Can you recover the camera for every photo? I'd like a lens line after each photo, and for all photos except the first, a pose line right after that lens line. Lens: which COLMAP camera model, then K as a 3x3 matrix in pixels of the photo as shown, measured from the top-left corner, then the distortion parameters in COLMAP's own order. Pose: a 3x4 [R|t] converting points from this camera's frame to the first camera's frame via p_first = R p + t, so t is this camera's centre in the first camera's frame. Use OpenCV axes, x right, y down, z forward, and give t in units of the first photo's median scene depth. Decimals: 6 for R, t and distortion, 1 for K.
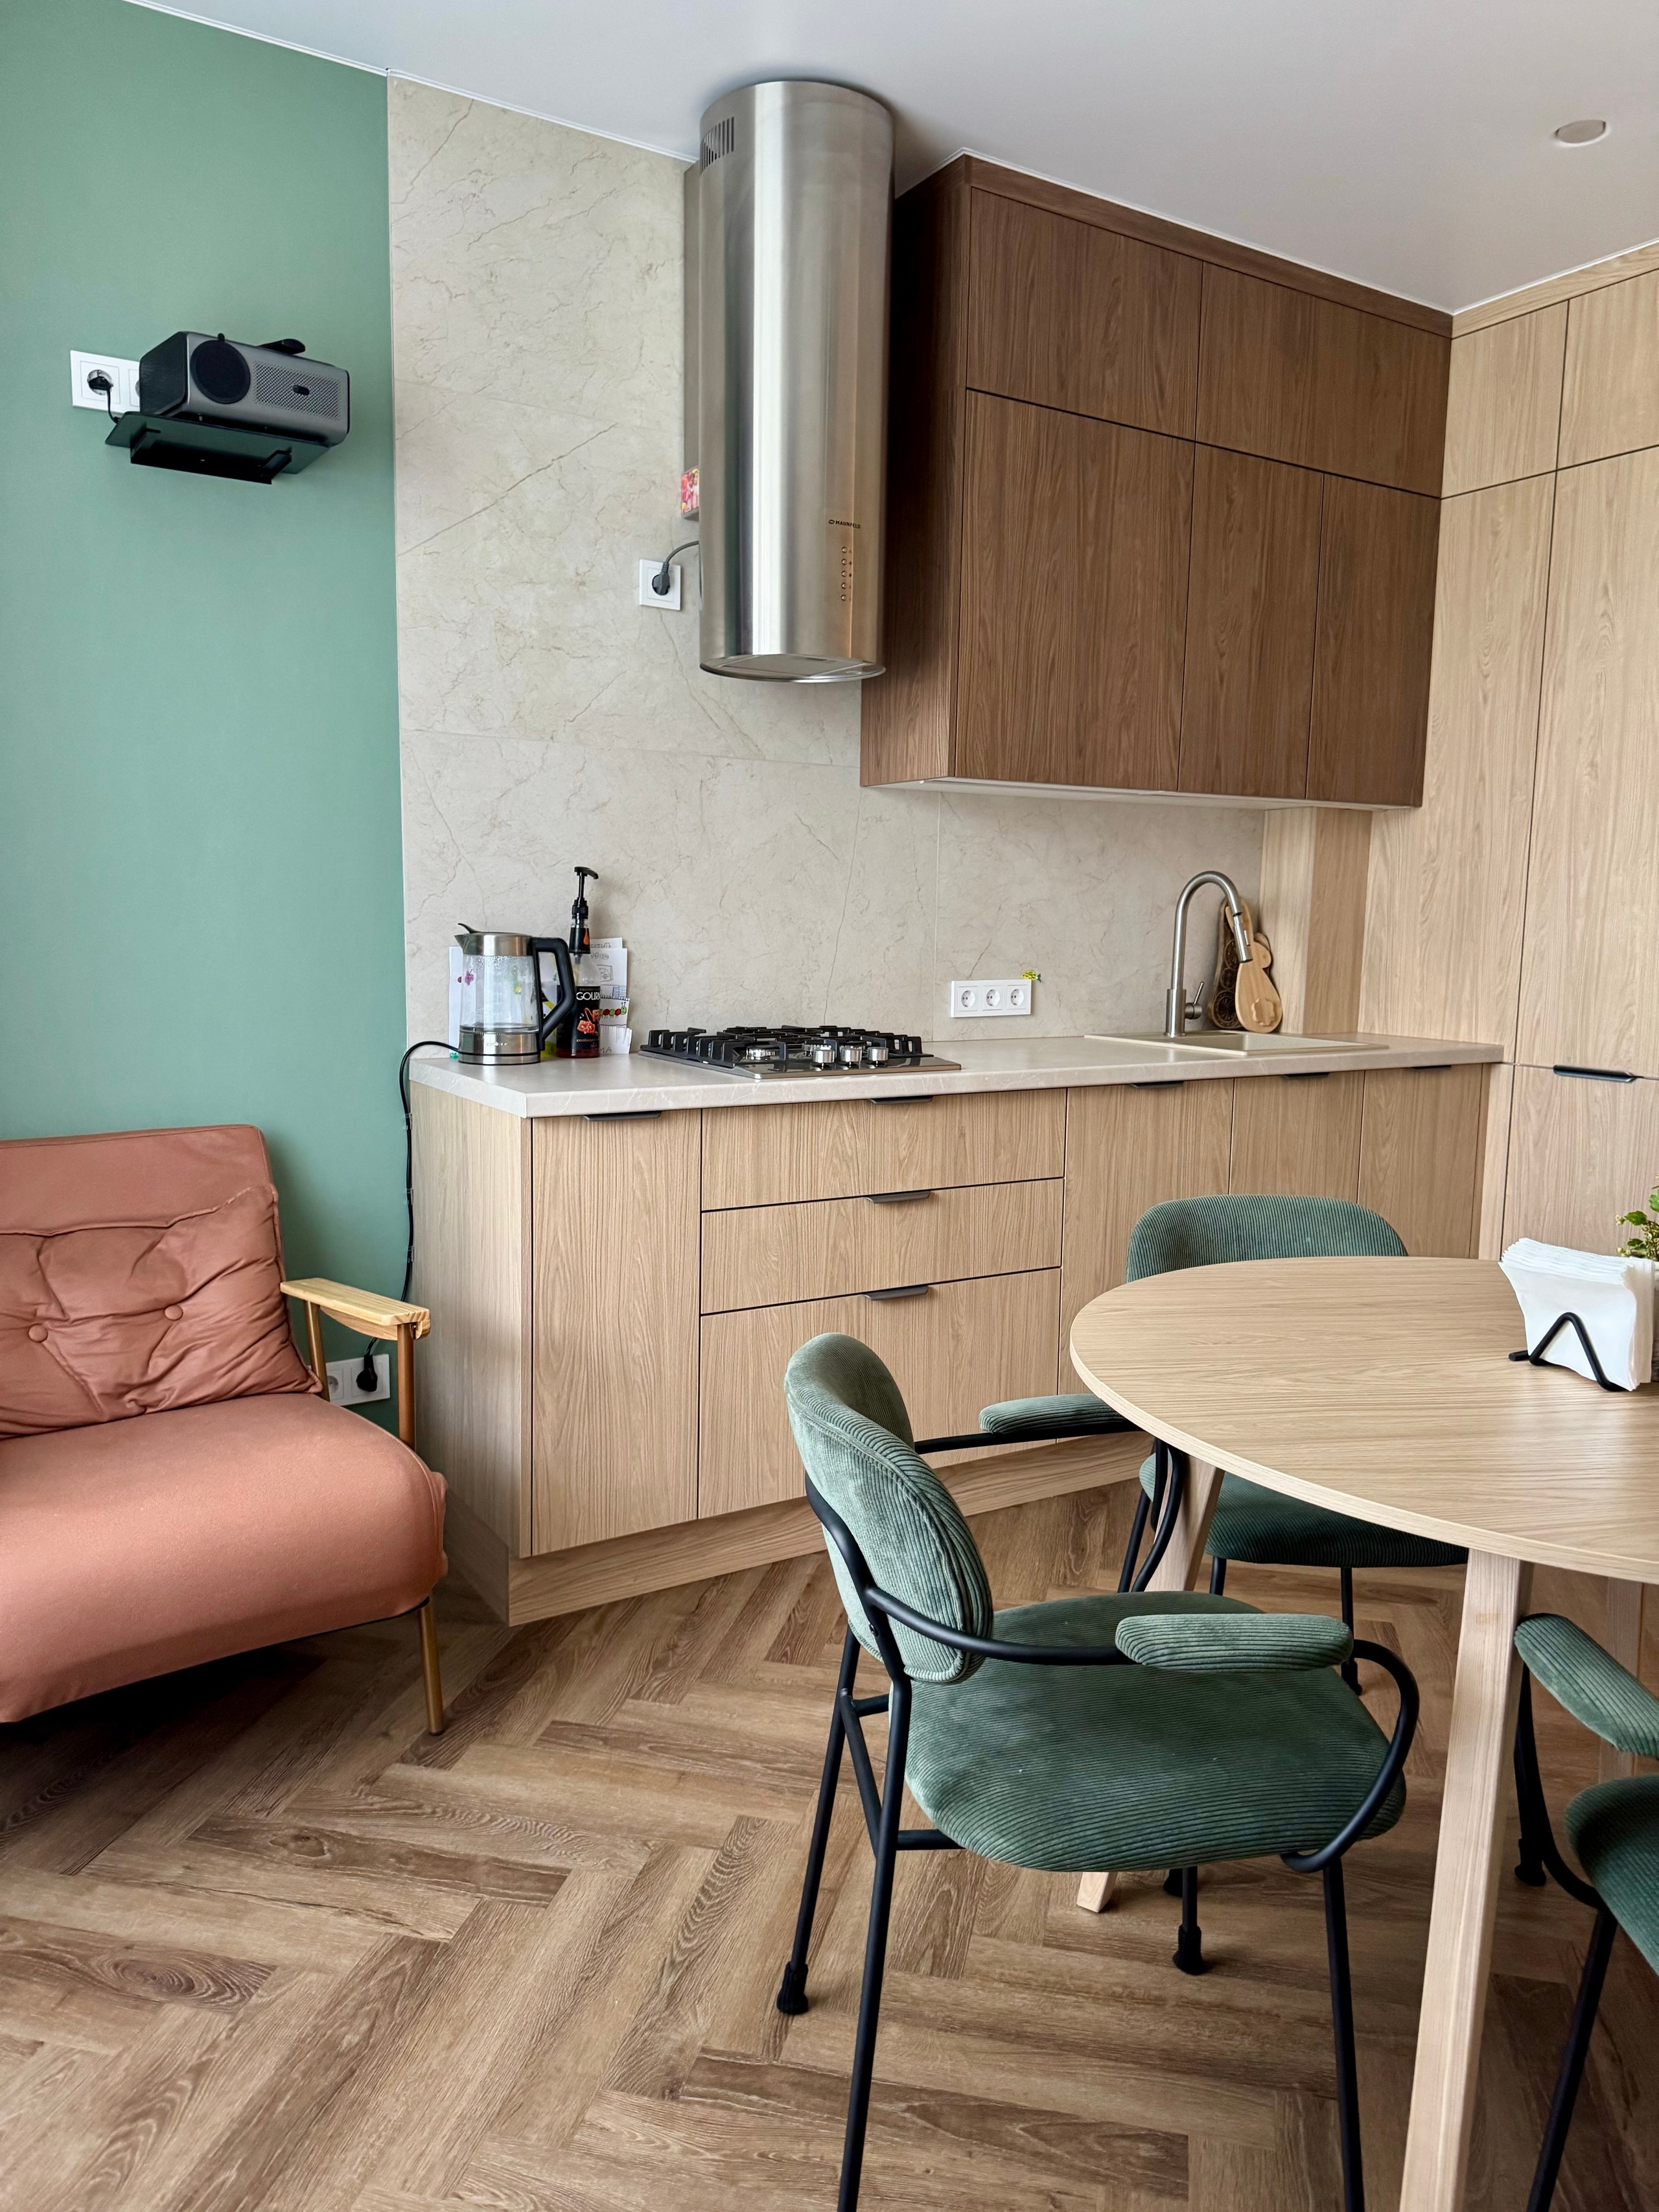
lens RADIAL K [[1545.0, 0, 835.8], [0, 1545.0, 1095.0], [0, 0, 1]] dist [0.038588, -0.044348]
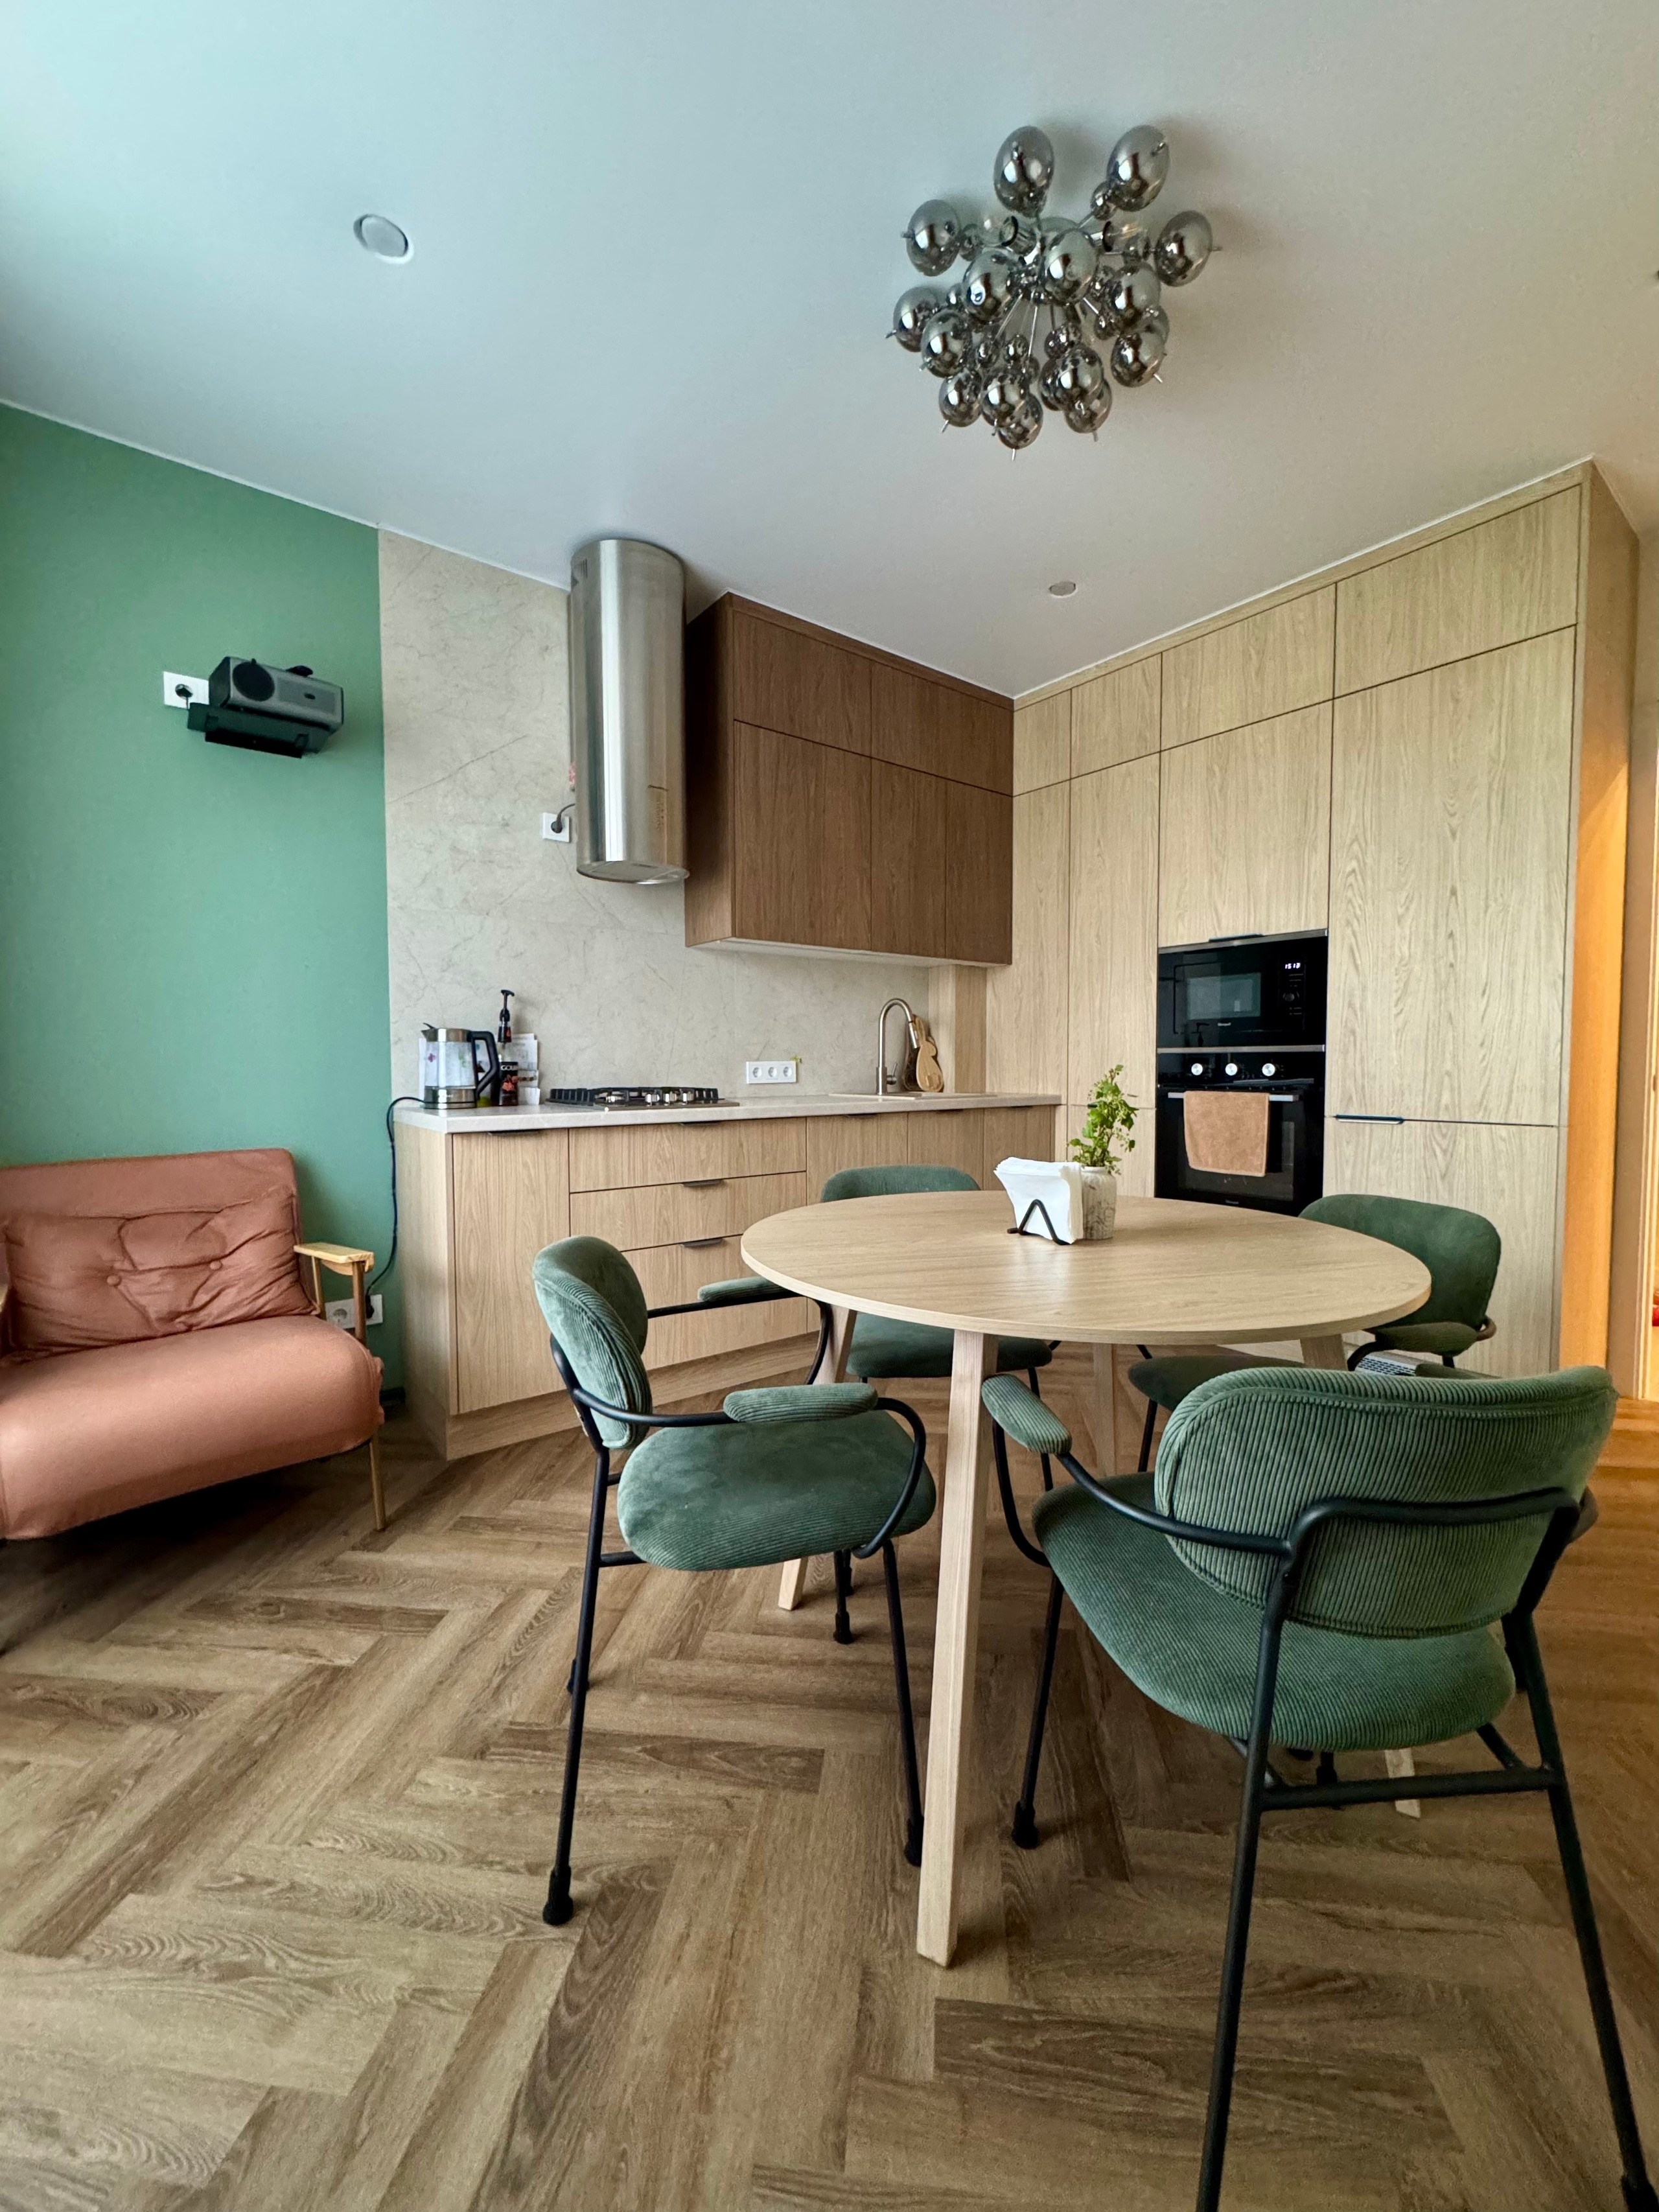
lens RADIAL K [[871.4, 0, 832.6], [0, 871.4, 1100.4], [0, 0, 1]] dist [-0.006573, 0.001777]
pose [[0.994188, -0.023593, 0.105041, 0.095575], [0.031364, 0.996842, -0.072950, 0.055857], [-0.102989, 0.075820, 0.991789, 0.060951]]
